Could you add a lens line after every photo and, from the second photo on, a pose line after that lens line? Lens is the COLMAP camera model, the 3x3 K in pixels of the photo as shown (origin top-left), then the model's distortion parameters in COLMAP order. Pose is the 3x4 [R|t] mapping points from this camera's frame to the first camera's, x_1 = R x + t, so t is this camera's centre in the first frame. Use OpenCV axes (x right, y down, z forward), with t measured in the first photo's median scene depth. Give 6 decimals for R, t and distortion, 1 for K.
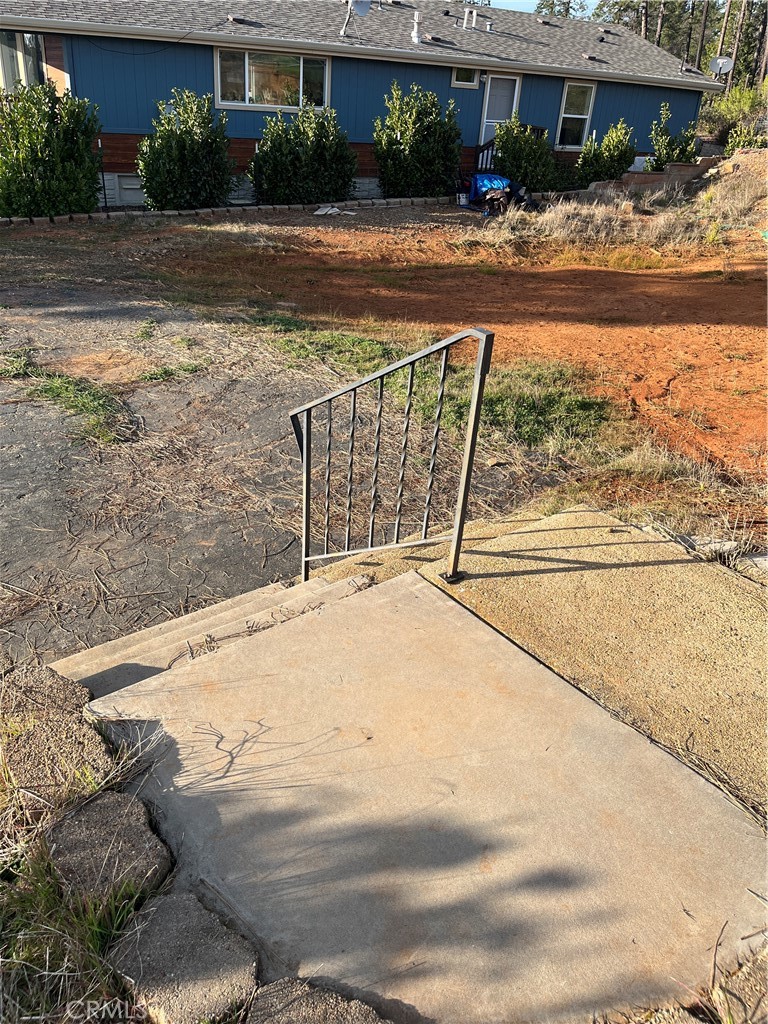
lens RADIAL K [[769.7, 0, 362.9], [0, 769.7, 528.6], [0, 0, 1]] dist [0.056828, -0.089111]
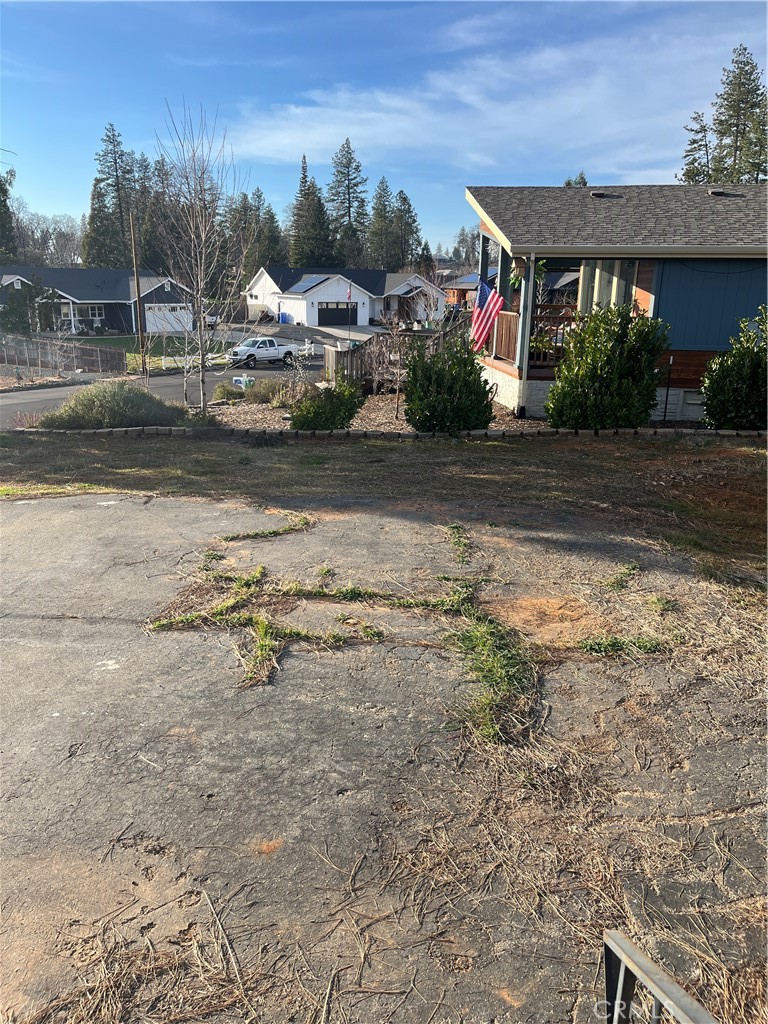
lens RADIAL K [[769.7, 0, 380.4], [0, 769.7, 522.6], [0, 0, 1]] dist [0.056828, -0.089111]
pose [[0.769306, 0.137083, -0.624001, 0.025315], [-0.283723, 0.948418, -0.141439, -0.114463], [0.572424, 0.285853, 0.768517, 0.191949]]
